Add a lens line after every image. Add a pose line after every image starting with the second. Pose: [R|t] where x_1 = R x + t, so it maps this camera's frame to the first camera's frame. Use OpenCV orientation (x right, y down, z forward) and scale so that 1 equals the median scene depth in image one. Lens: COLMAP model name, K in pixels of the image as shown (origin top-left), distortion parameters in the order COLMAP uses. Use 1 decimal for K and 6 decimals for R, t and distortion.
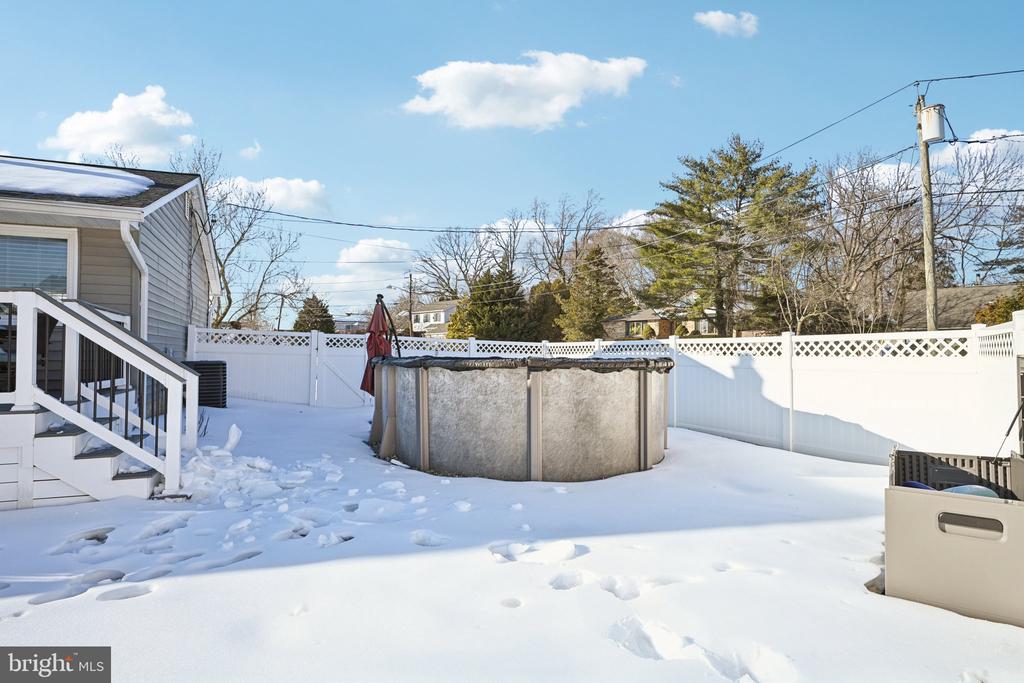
lens RADIAL K [[561.5, 0, 512.0], [0, 561.5, 341.5], [0, 0, 1]] dist [0.000474, -0.000451]
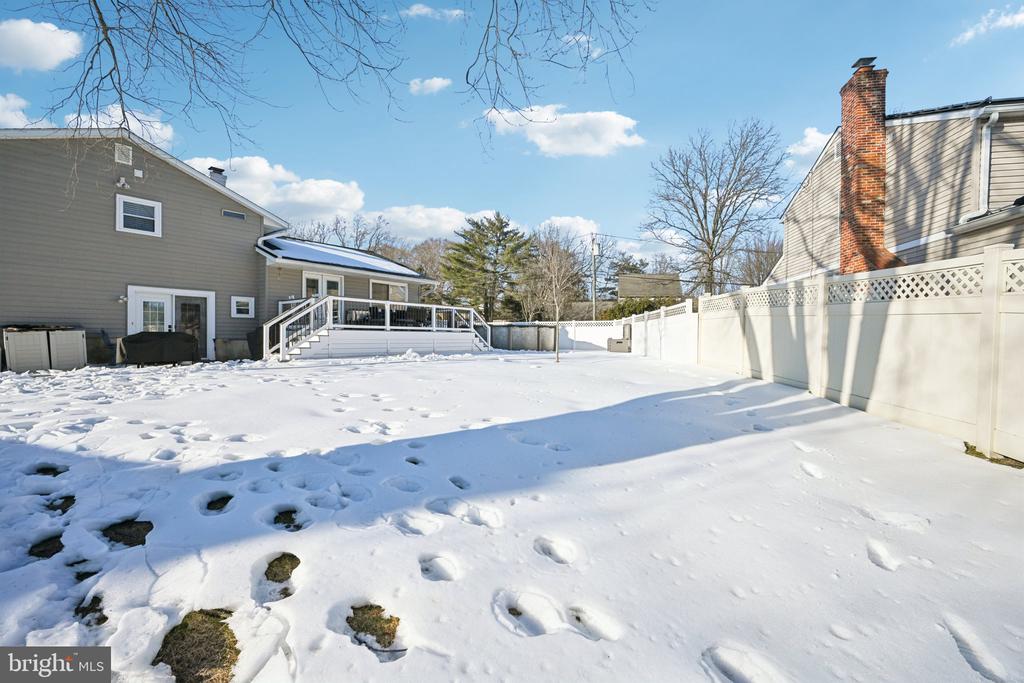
lens RADIAL K [[433.3, 0, 512.0], [0, 433.3, 341.5], [0, 0, 1]] dist [-0.003818, -0.000199]
pose [[0.870293, -0.000645, 0.492535, -1.606567], [-0.016450, 0.999403, 0.030376, 0.055559], [-0.492260, -0.034538, 0.869763, -1.637697]]
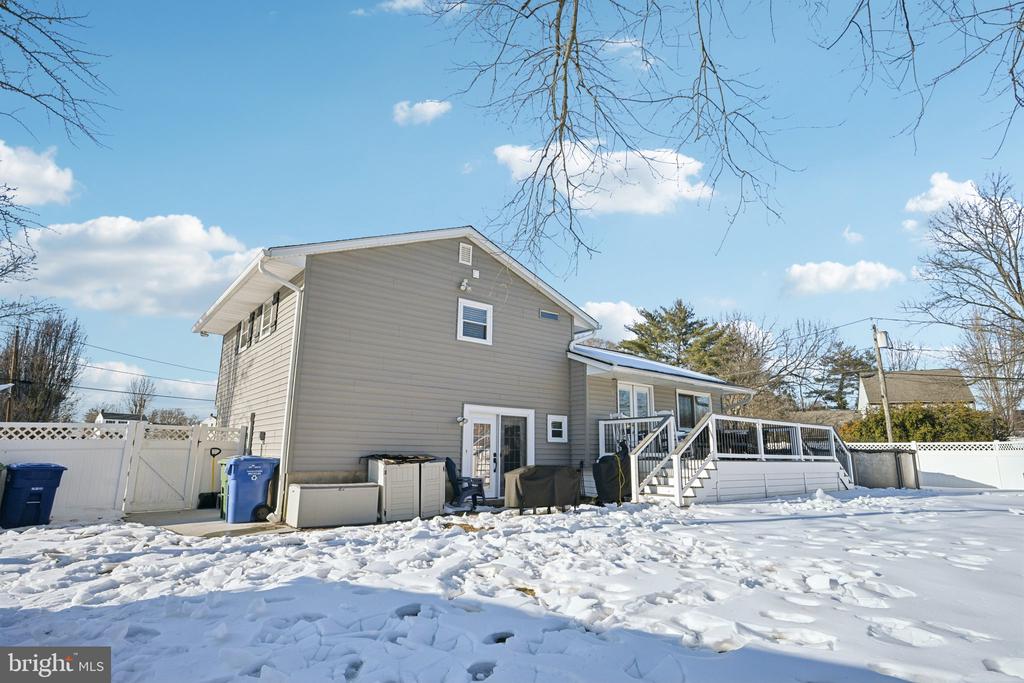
lens RADIAL K [[537.0, 0, 512.0], [0, 537.0, 341.5], [0, 0, 1]] dist [-0.002271, -0.000433]
pose [[0.961443, 0.067923, 0.266485, -2.433191], [-0.017902, 0.982422, -0.185815, 0.031454], [-0.274421, 0.173880, 0.945758, -1.113582]]
